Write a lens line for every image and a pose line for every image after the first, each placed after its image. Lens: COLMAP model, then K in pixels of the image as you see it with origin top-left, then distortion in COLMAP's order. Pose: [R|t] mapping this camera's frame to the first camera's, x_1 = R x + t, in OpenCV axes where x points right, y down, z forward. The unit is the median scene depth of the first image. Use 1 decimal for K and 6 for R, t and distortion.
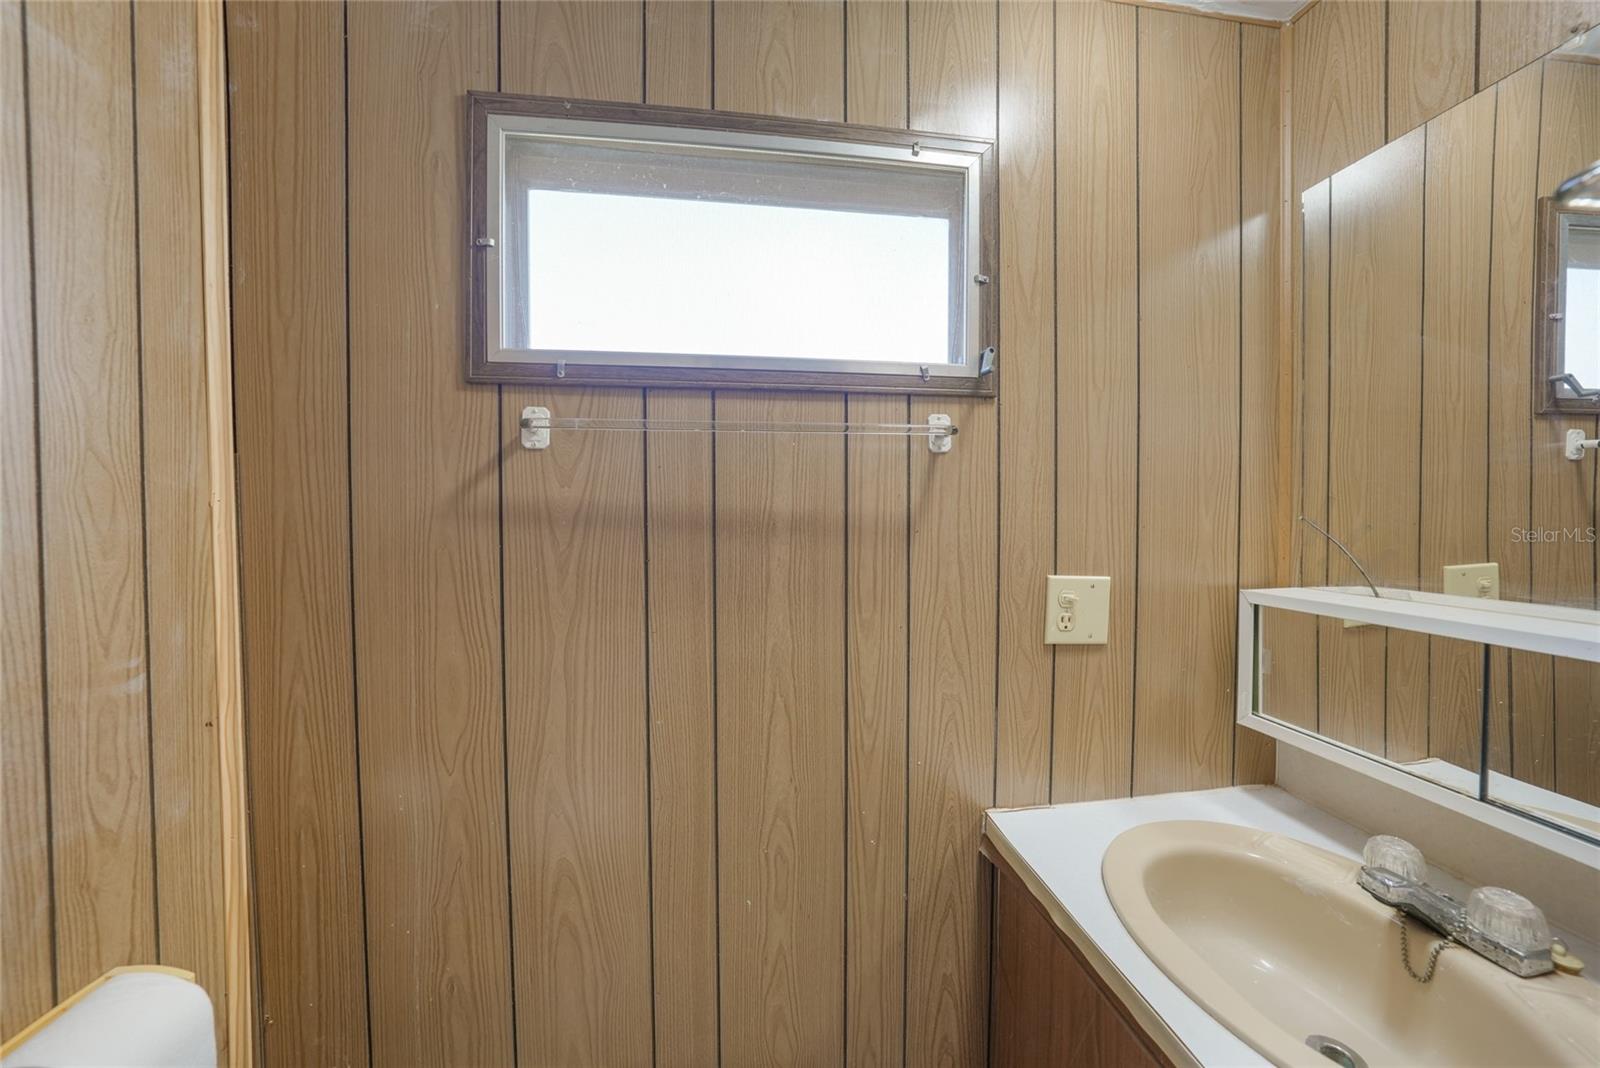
lens RADIAL K [[547.9, 0, 806.0], [0, 547.9, 531.9], [0, 0, 1]] dist [-0.018543, -0.000074]
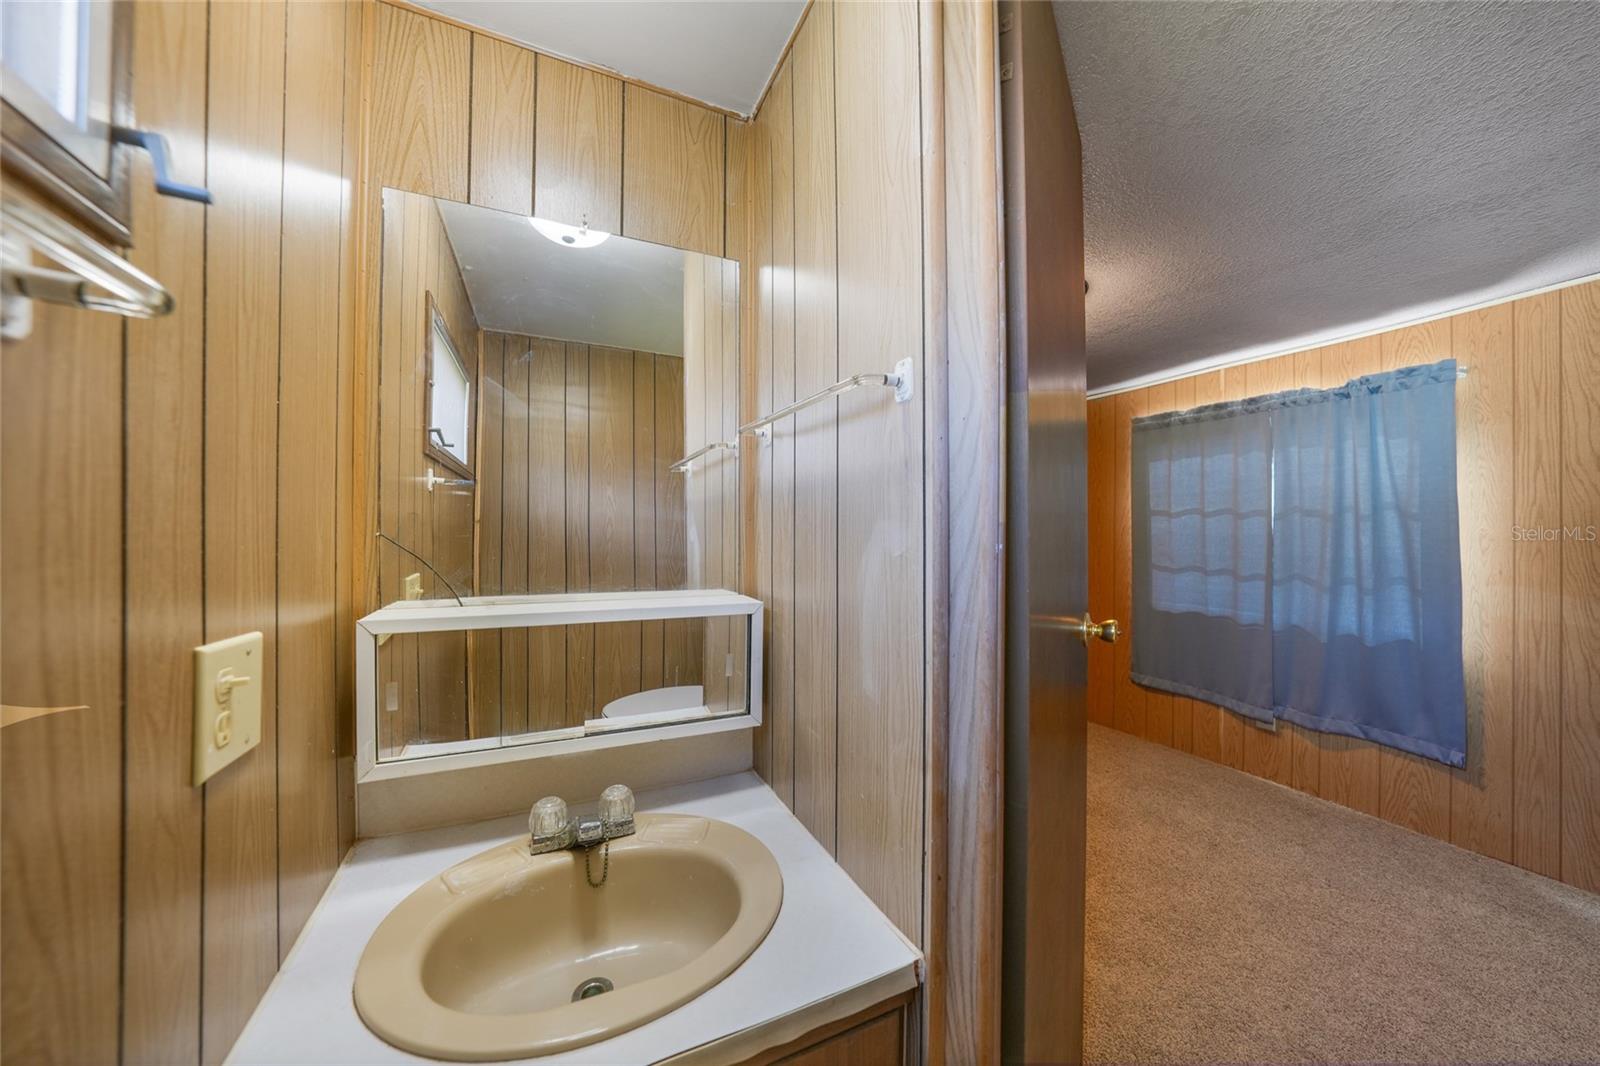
lens RADIAL K [[547.9, 0, 806.0], [0, 547.9, 530.9], [0, 0, 1]] dist [-0.018543, -0.000074]
pose [[-0.312276, 0.007268, 0.949964, -0.199015], [0.018093, 0.999835, -0.001702, -0.017227], [-0.949819, 0.016657, -0.312356, 0.622332]]
